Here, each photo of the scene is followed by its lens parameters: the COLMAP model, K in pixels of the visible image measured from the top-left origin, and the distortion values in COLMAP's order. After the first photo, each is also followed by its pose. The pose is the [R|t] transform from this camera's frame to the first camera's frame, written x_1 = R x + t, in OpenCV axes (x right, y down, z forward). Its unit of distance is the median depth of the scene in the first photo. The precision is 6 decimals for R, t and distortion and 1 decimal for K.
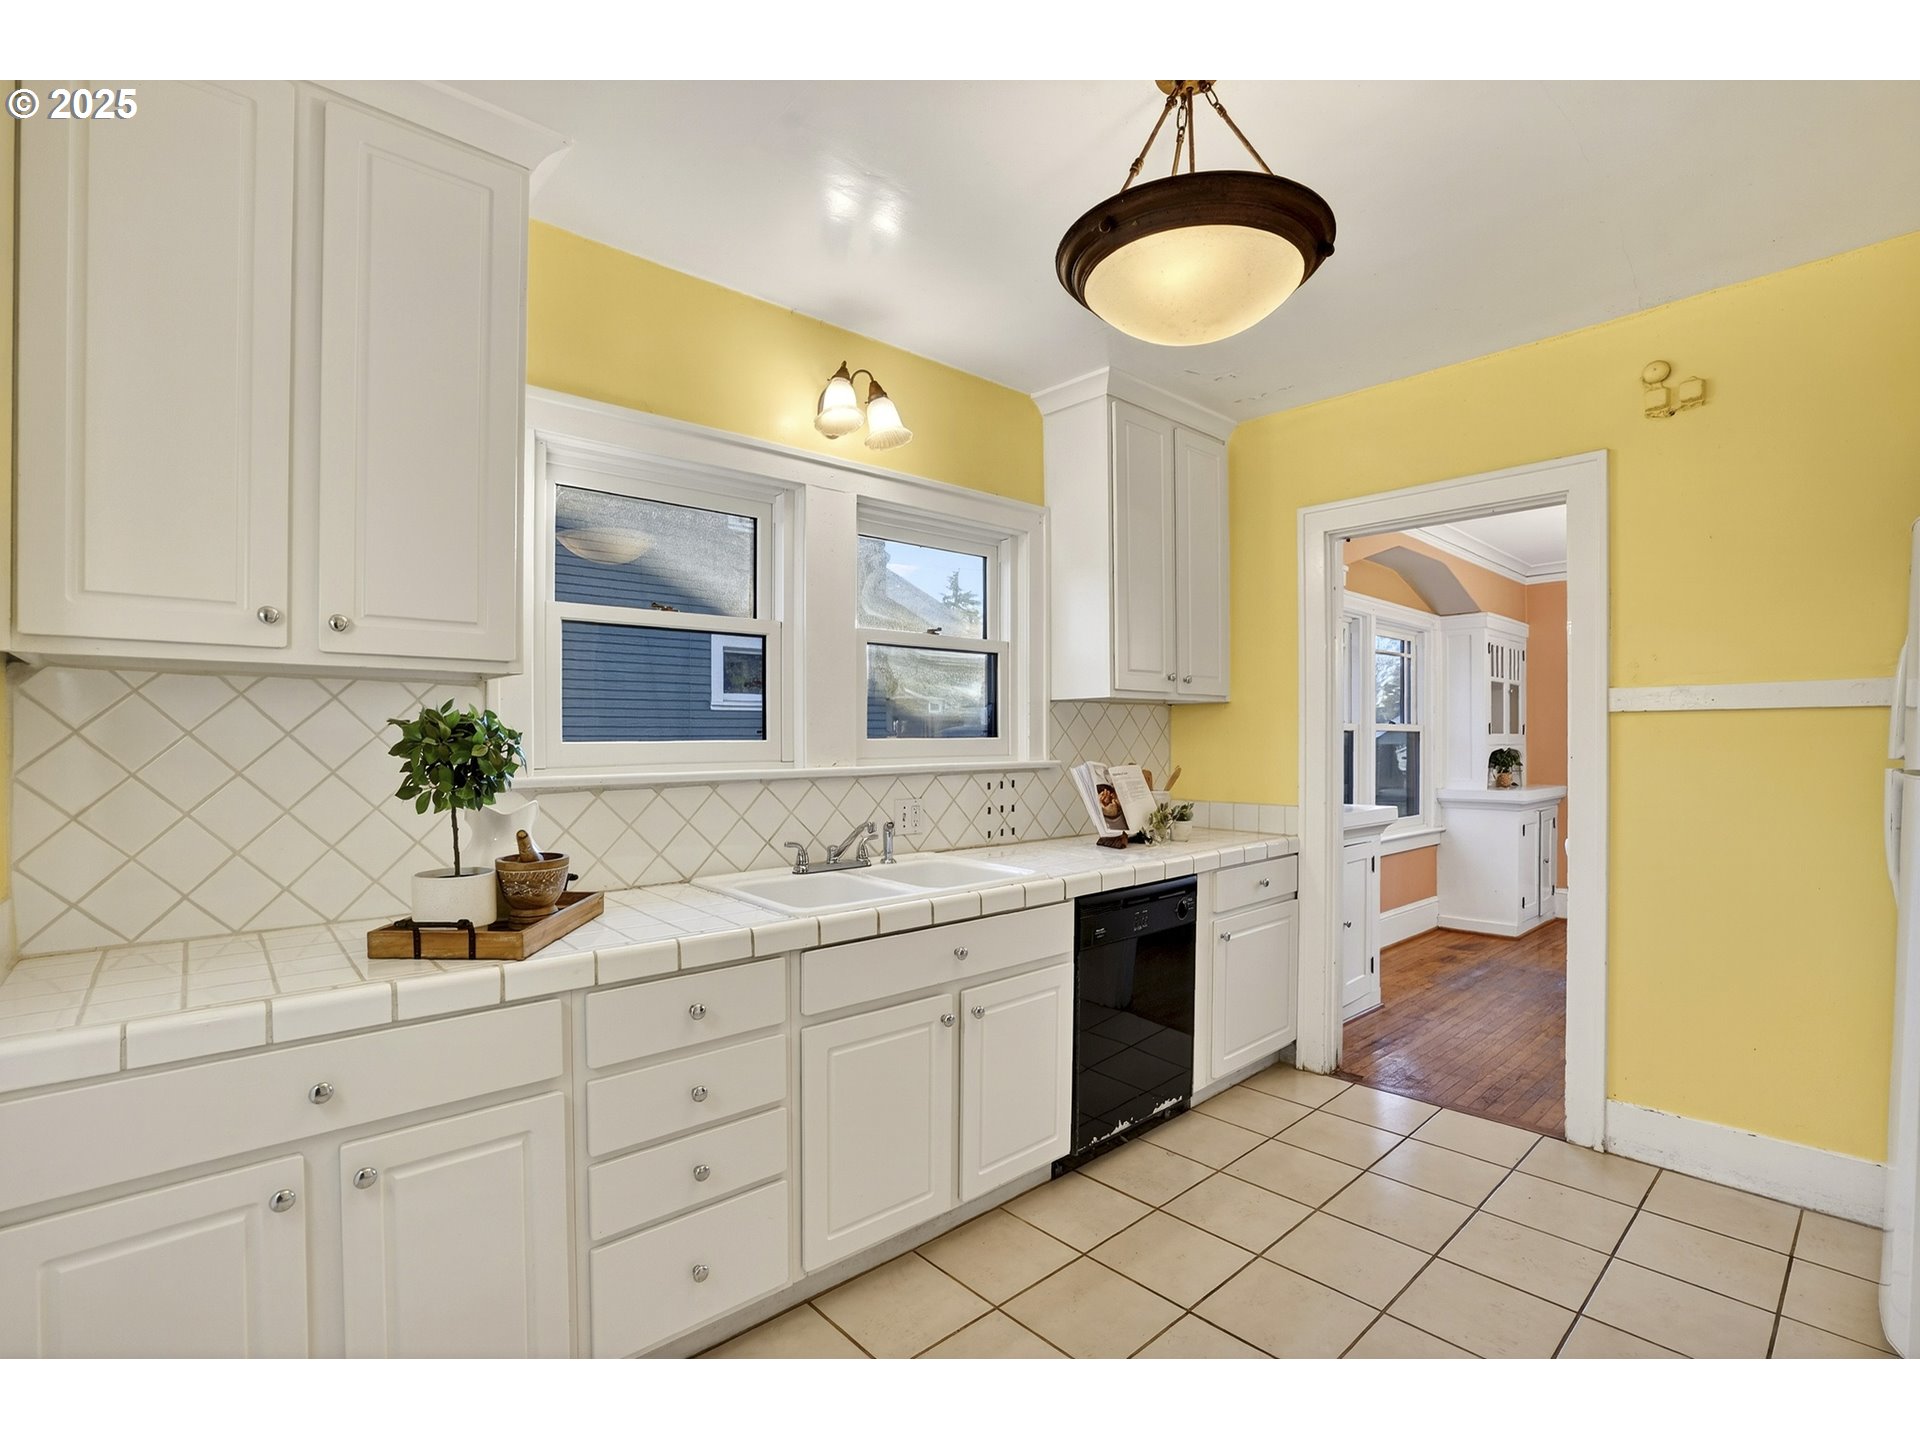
lens RADIAL K [[916.6, 0, 967.7], [0, 916.6, 733.5], [0, 0, 1]] dist [-0.077891, 0.042551]
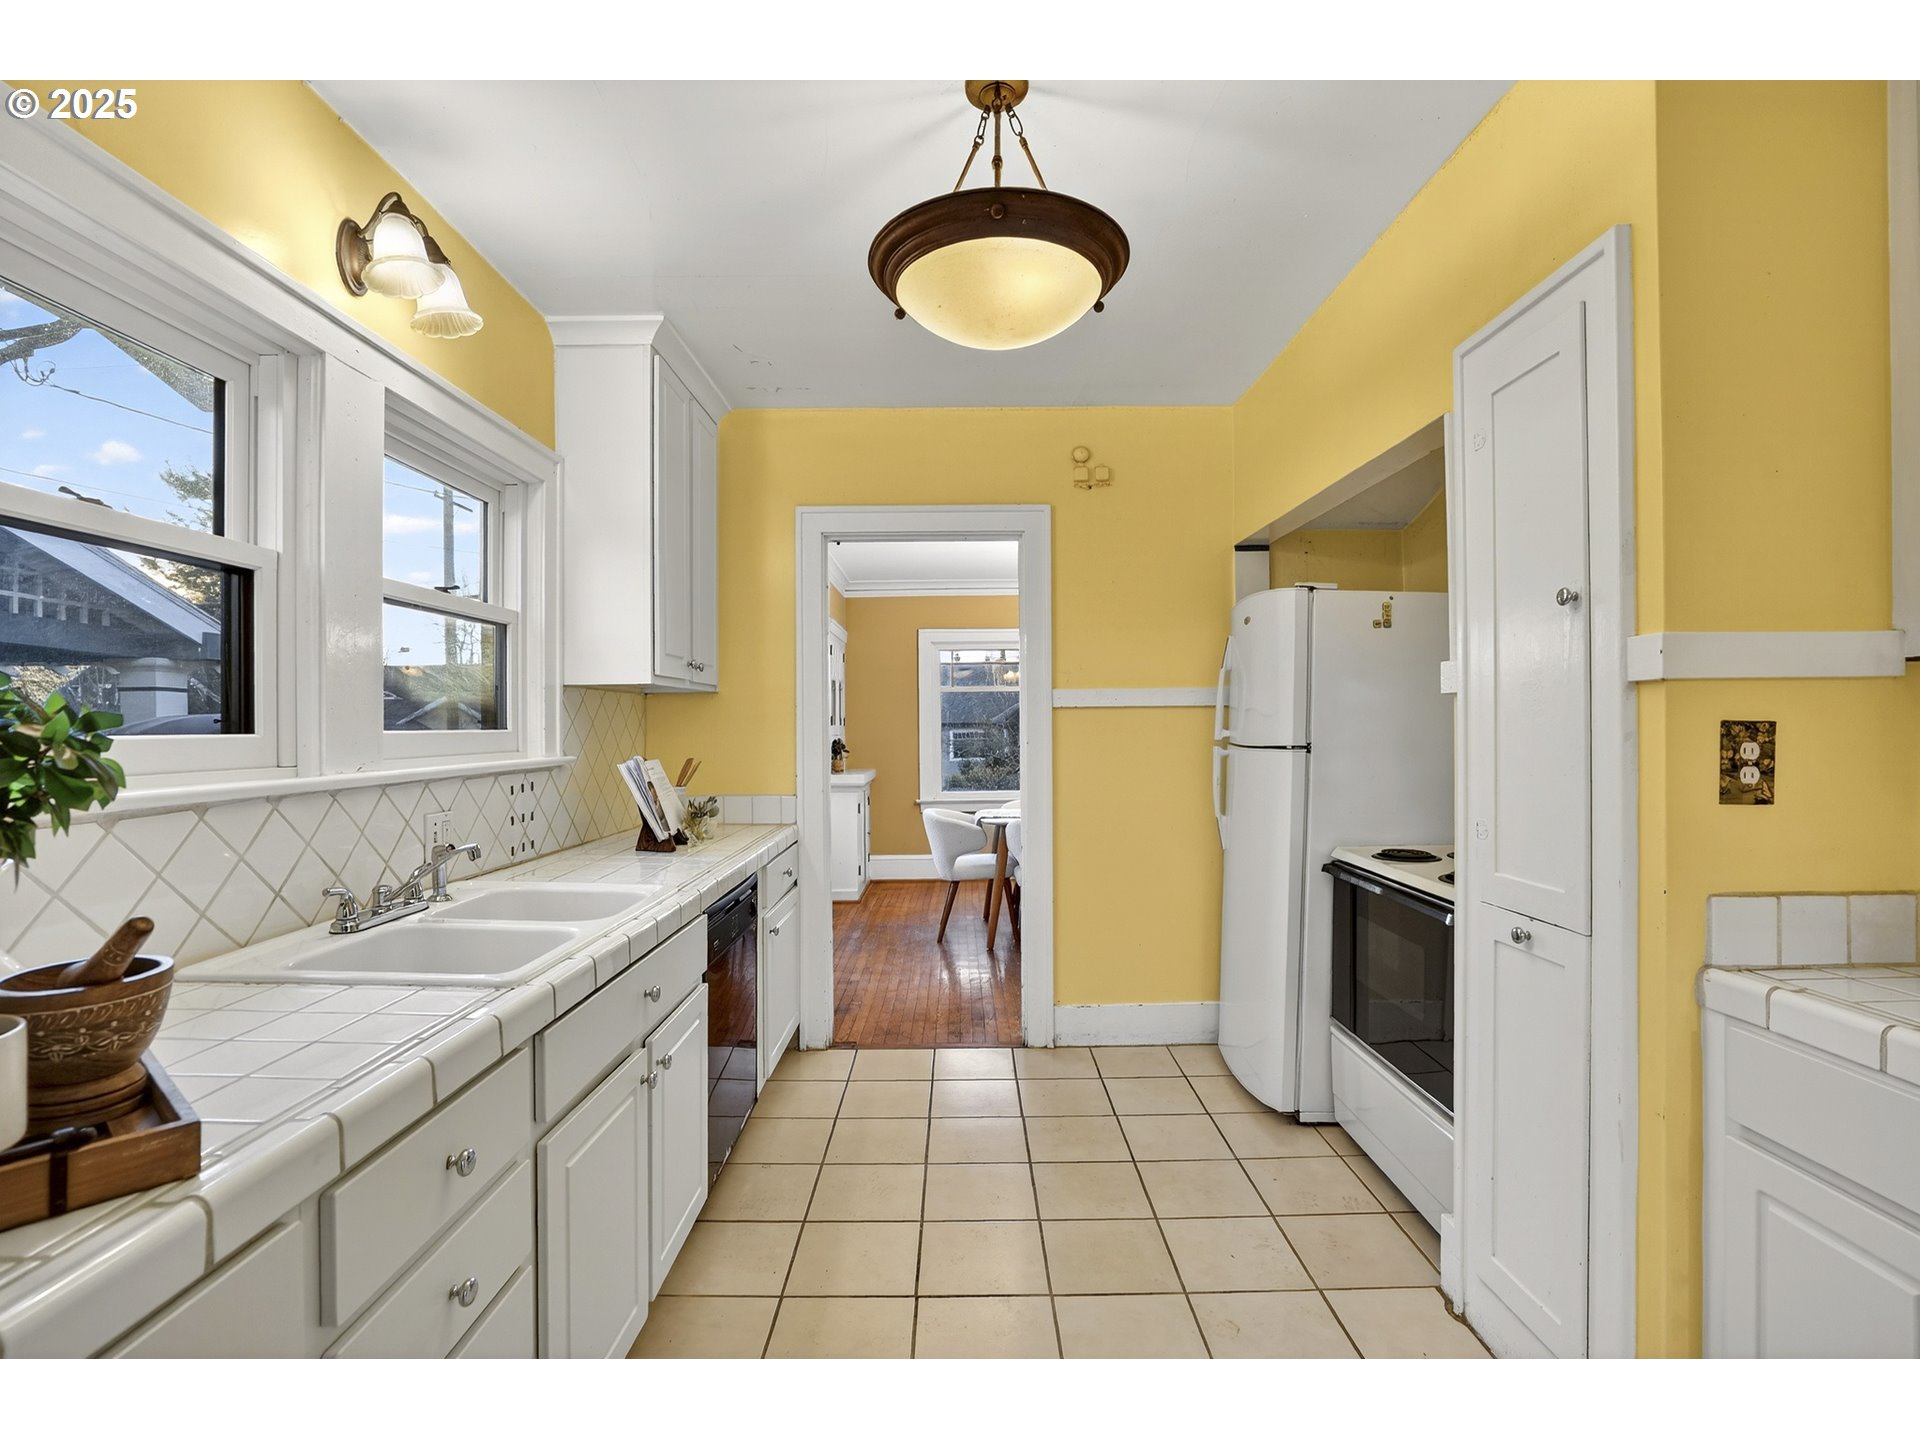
lens RADIAL K [[912.3, 0, 962.3], [0, 912.3, 720.3], [0, 0, 1]] dist [-0.060558, 0.028055]
pose [[0.663308, 0.002964, 0.748340, -0.317750], [0.002189, 0.999980, -0.005901, 0.001734], [-0.748343, 0.005552, 0.663289, 0.193176]]
